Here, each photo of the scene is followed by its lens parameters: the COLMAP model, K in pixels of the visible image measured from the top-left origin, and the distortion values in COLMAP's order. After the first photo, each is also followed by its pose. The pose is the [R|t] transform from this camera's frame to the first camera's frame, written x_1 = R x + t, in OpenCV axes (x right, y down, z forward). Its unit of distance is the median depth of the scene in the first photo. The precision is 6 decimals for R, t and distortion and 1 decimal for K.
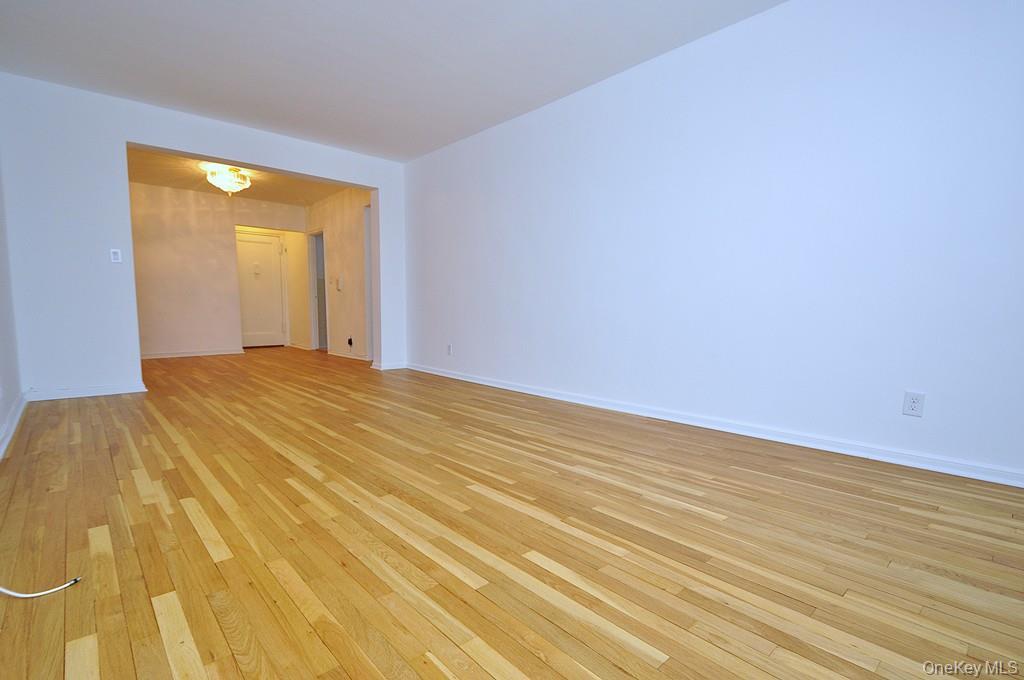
lens RADIAL K [[473.7, 0, 506.5], [0, 473.7, 349.9], [0, 0, 1]] dist [0.002867, -0.000054]
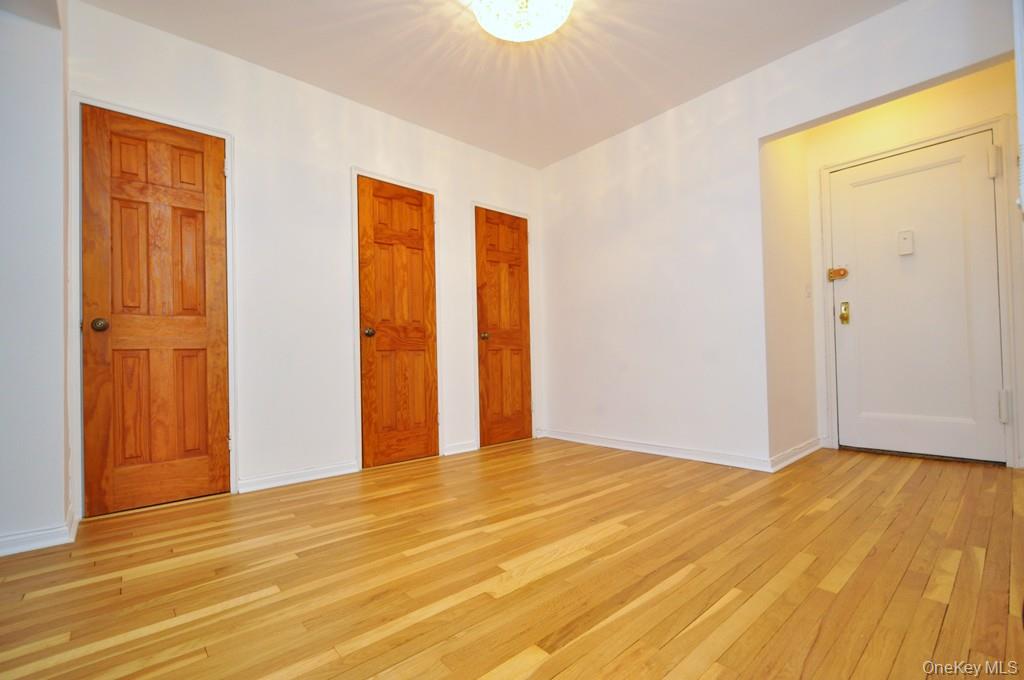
lens RADIAL K [[443.4, 0, 507.5], [0, 443.4, 352.4], [0, 0, 1]] dist [0.001082, -0.000664]
pose [[-0.022959, -0.020051, -0.999535, -0.458783], [-0.065651, 0.997671, -0.018506, -0.151270], [0.997579, 0.065195, -0.024221, 1.826245]]
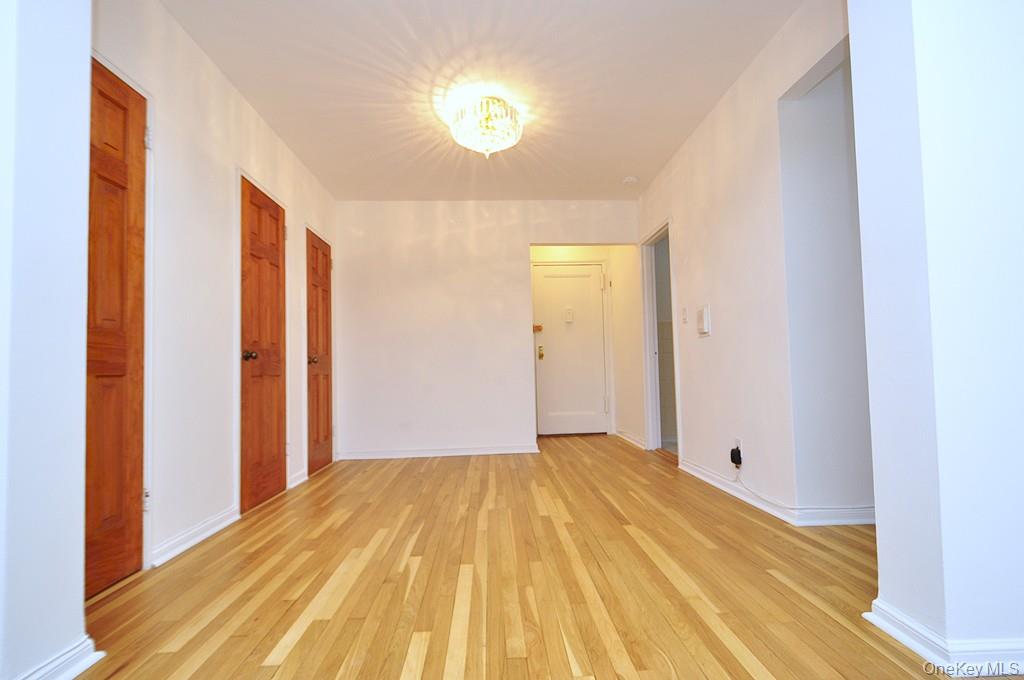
lens RADIAL K [[466.3, 0, 505.2], [0, 466.3, 353.5], [0, 0, 1]] dist [0.006718, 0.000059]
pose [[0.763363, -0.047551, -0.644218, -0.465472], [-0.028952, 0.993766, -0.107659, -0.117559], [0.645321, 0.100834, 0.757227, 1.190829]]
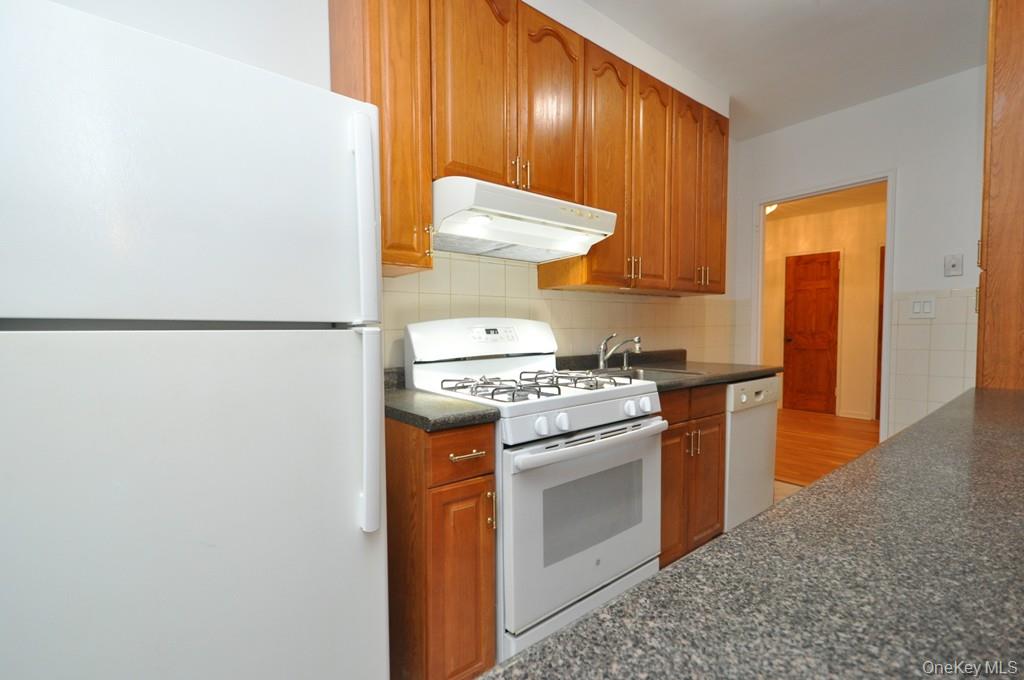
lens RADIAL K [[457.8, 0, 507.8], [0, 457.8, 353.3], [0, 0, 1]] dist [0.001773, -0.000347]
pose [[-0.998447, 0.001025, 0.055702, -0.358569], [0.008923, 0.989865, 0.141732, -0.396263], [-0.054992, 0.142009, -0.988337, 3.341391]]
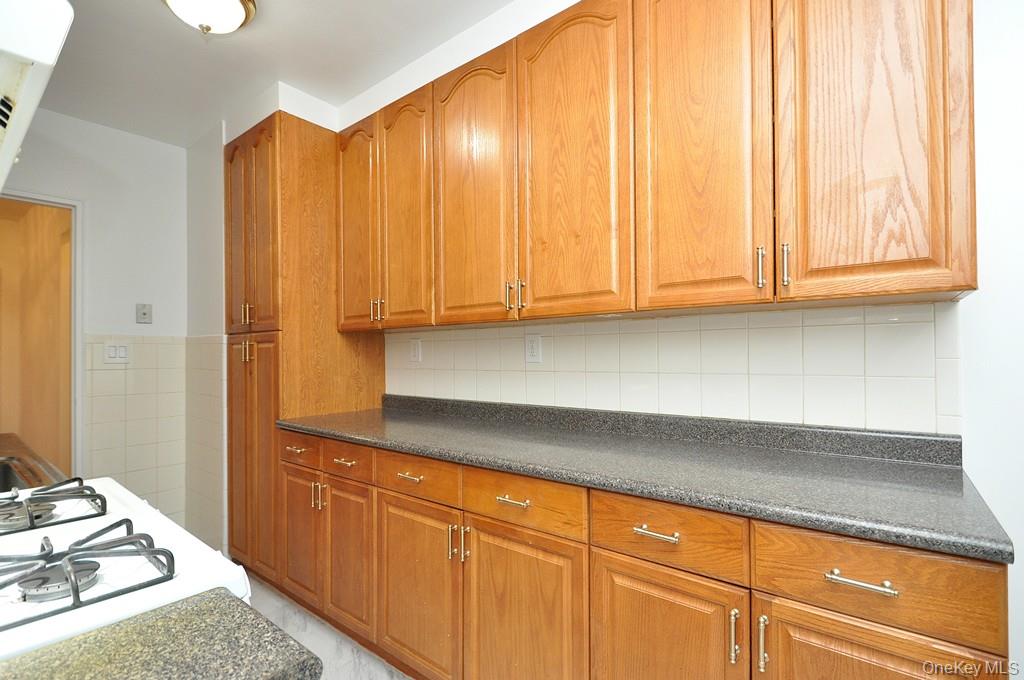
lens RADIAL K [[473.7, 0, 506.5], [0, 473.7, 349.9], [0, 0, 1]] dist [0.002867, -0.000054]
pose [[0.149986, -0.016060, -0.988558, -0.143202], [-0.078618, 0.996508, -0.028117, -0.389568], [0.985557, 0.081935, 0.148200, 3.052295]]
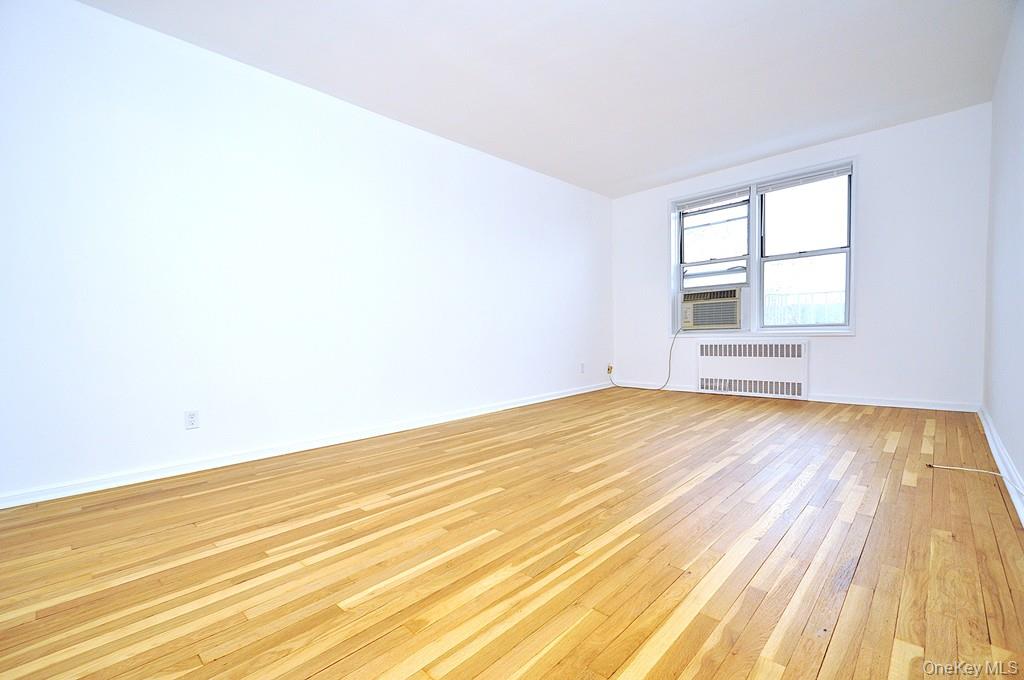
lens RADIAL K [[443.4, 0, 507.5], [0, 443.4, 352.4], [0, 0, 1]] dist [0.001082, -0.000664]
pose [[-0.060989, -0.050558, 0.996857, -0.982468], [0.113782, 0.991854, 0.057266, -0.098057], [-0.991632, 0.116917, -0.054739, 1.044070]]
